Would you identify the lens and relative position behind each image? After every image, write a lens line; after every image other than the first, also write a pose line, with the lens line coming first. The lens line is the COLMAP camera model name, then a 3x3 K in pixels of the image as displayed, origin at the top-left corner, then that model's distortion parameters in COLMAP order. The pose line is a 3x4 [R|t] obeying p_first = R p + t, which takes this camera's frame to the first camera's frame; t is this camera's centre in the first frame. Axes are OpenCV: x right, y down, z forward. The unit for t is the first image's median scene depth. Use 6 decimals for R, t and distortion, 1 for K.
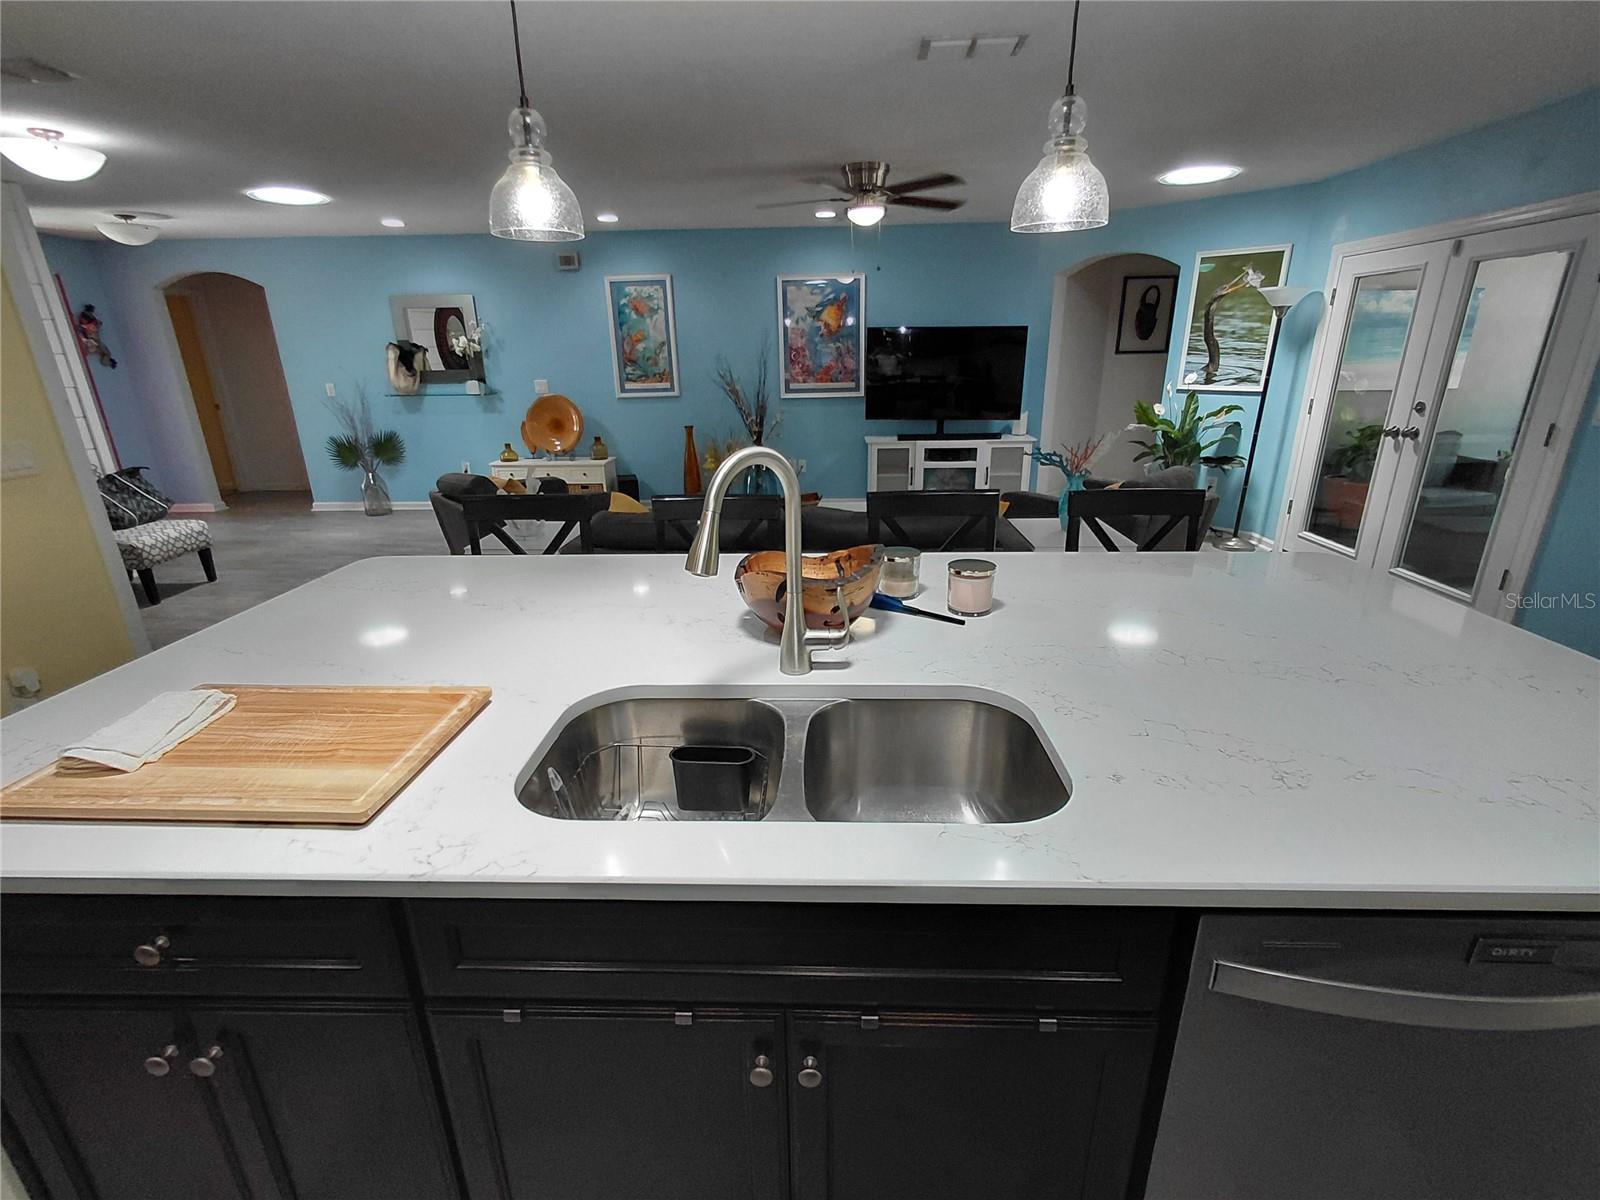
lens RADIAL K [[765.1, 0, 797.1], [0, 765.1, 618.3], [0, 0, 1]] dist [0.001585, 0.000398]
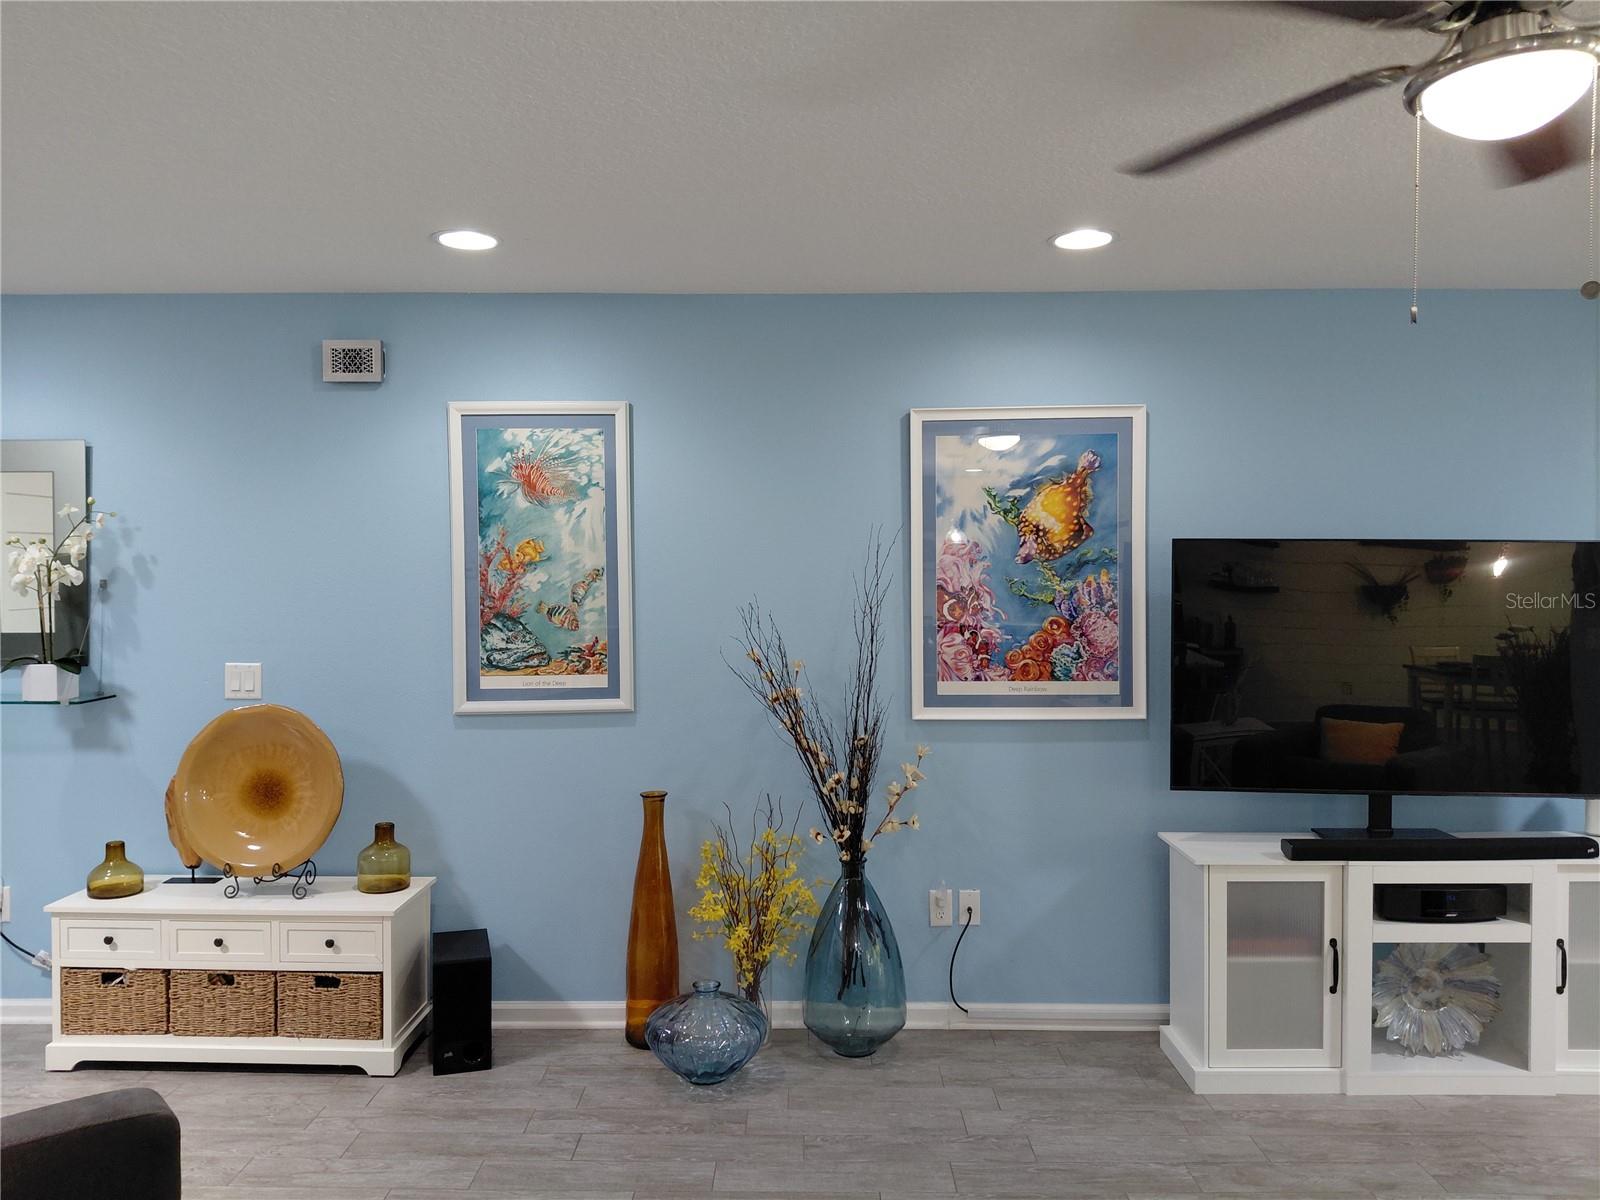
lens RADIAL K [[1188.3, 0, 793.2], [0, 1188.3, 576.8], [0, 0, 1]] dist [0.094812, -0.166103]
pose [[0.999627, 0.015069, 0.022769, -0.093146], [-0.006650, 0.943161, -0.332268, -0.167557], [-0.026481, 0.331993, 0.942910, 0.457414]]
